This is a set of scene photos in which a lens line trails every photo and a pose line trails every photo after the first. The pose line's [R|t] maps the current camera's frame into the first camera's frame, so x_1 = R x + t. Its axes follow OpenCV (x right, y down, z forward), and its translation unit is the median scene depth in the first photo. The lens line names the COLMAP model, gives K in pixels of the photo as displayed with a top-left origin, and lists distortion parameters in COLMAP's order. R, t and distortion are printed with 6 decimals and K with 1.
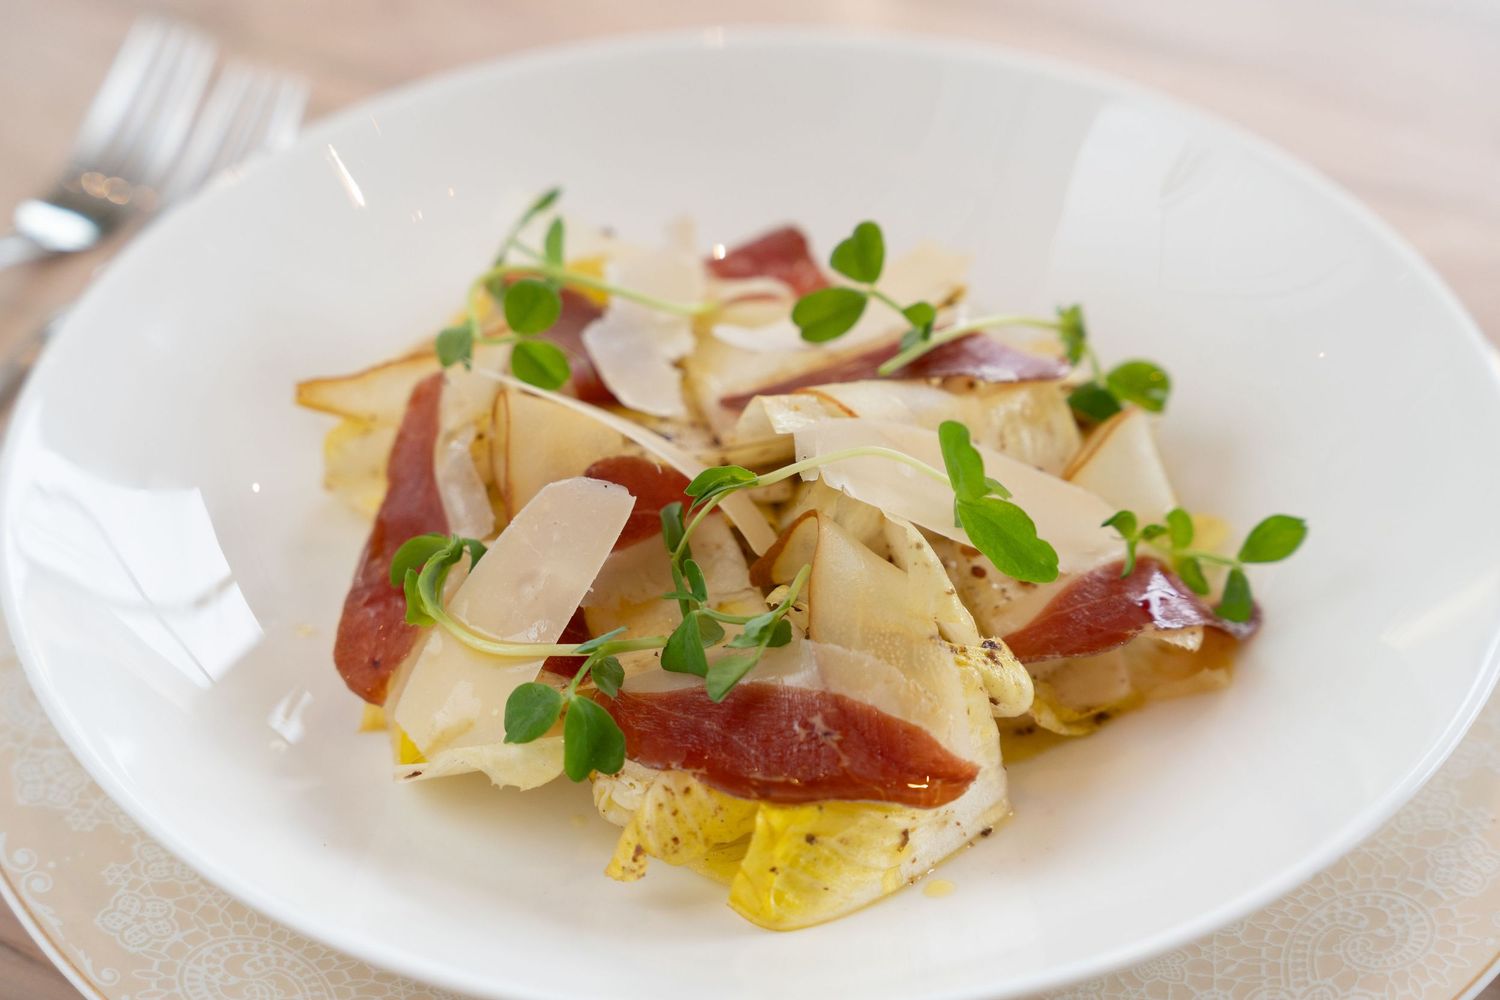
lens RADIAL K [[2865.1, 0, 750.0], [0, 2865.1, 500.0], [0, 0, 1]] dist [0.010024, 0.214865]
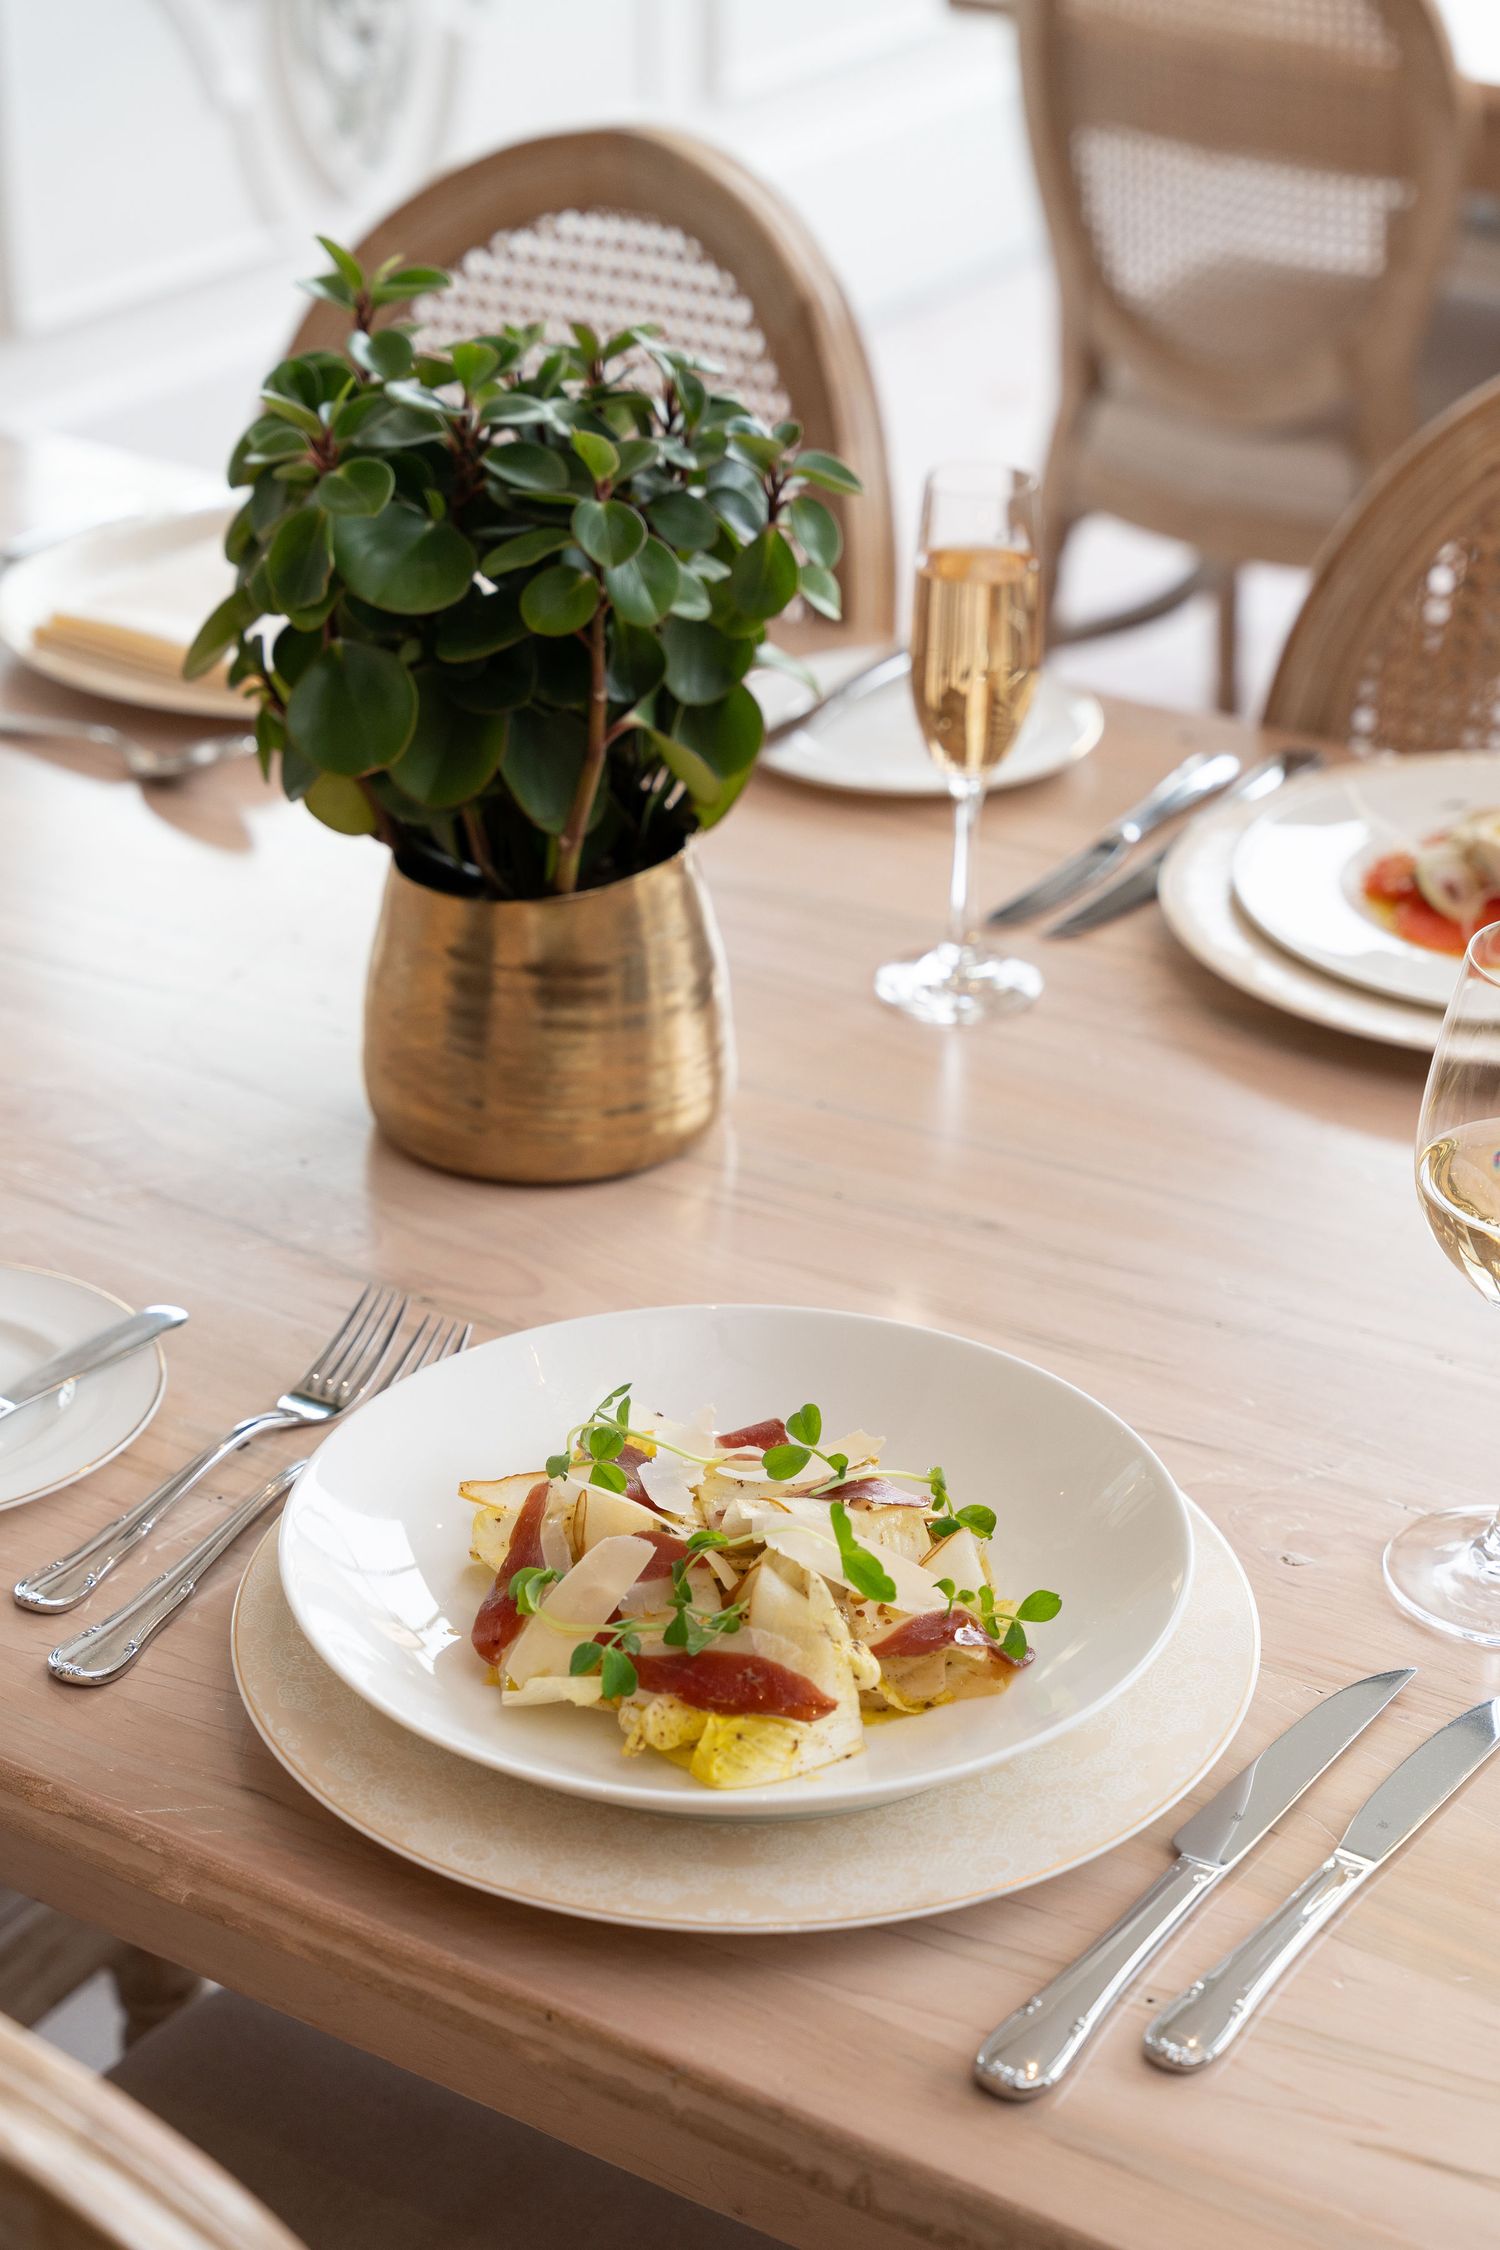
lens RADIAL K [[4135.7, 0, 827.4], [0, 4135.7, 1135.1], [0, 0, 1]] dist [0.022752, -0.046484]
pose [[0.997345, 0.059332, -0.042233, 0.146603], [-0.067948, 0.966781, -0.246409, 0.351964], [0.026210, 0.248624, 0.968245, -1.405765]]
